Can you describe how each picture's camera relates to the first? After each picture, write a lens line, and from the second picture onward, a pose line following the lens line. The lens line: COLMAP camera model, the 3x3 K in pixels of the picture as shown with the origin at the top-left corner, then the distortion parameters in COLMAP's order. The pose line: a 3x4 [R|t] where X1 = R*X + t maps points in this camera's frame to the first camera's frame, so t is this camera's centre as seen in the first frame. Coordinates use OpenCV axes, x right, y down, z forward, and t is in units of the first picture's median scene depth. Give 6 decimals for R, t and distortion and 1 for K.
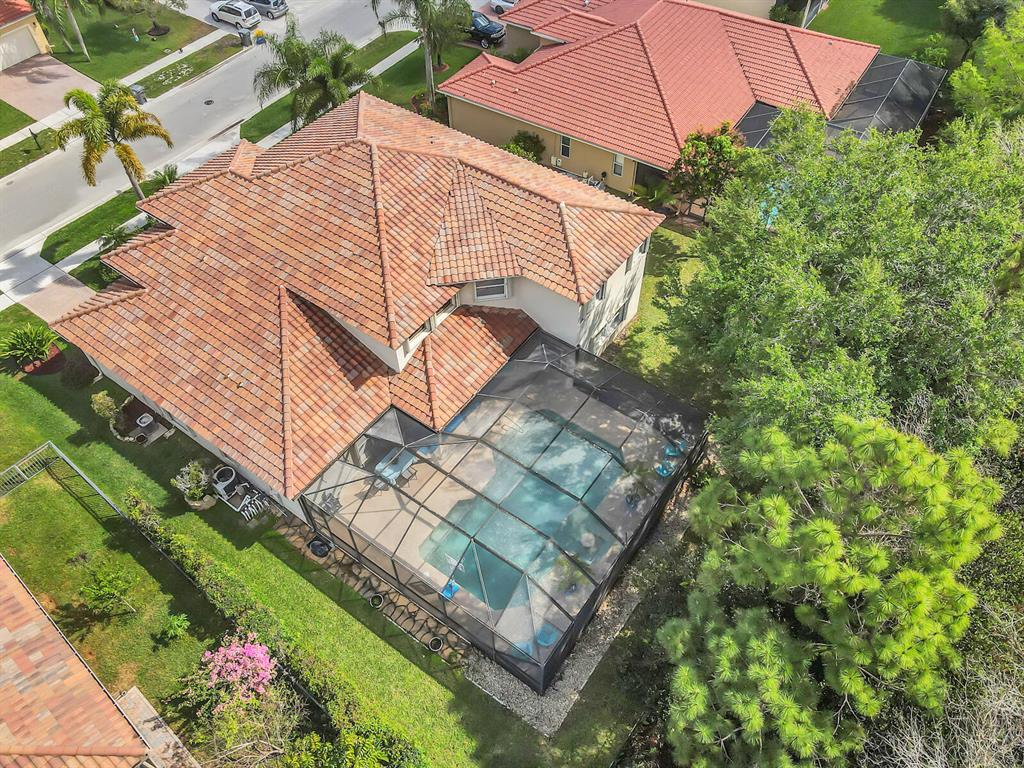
lens RADIAL K [[711.7, 0, 508.9], [0, 711.7, 386.0], [0, 0, 1]] dist [-0.009300, 0.001722]
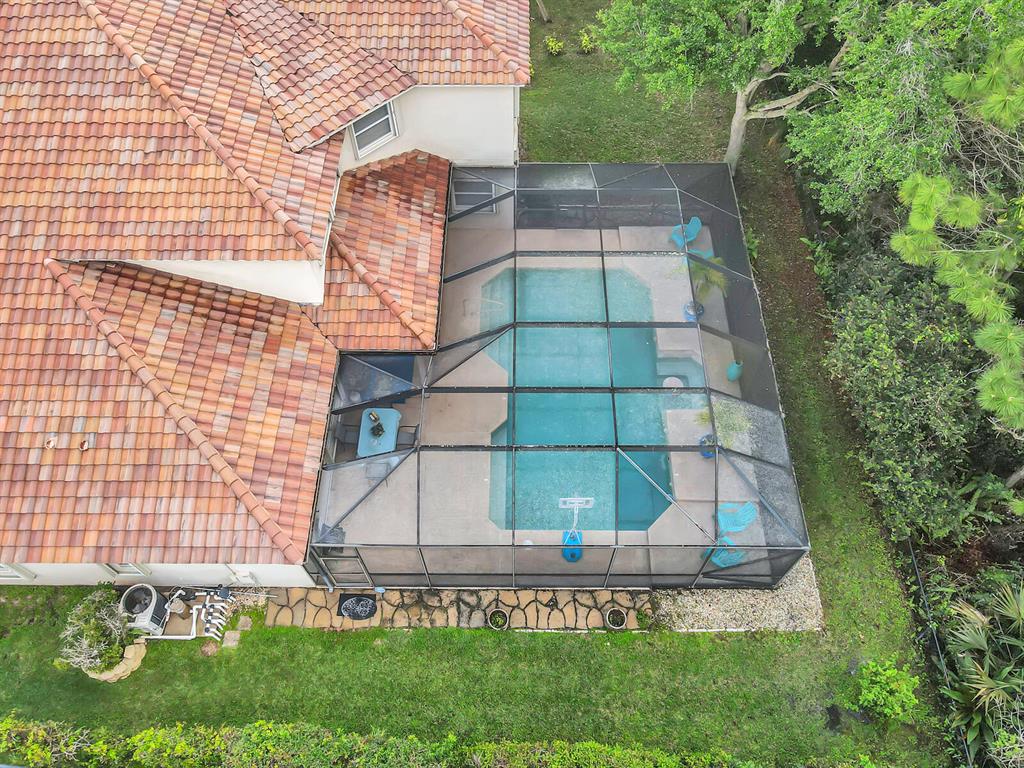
lens RADIAL K [[711.7, 0, 512.1], [0, 711.7, 379.1], [0, 0, 1]] dist [-0.009300, 0.001722]
pose [[0.818403, -0.485485, 0.307442, -0.244078], [0.449350, 0.874154, 0.184225, -0.000197], [-0.358190, -0.012621, 0.933563, 0.363762]]
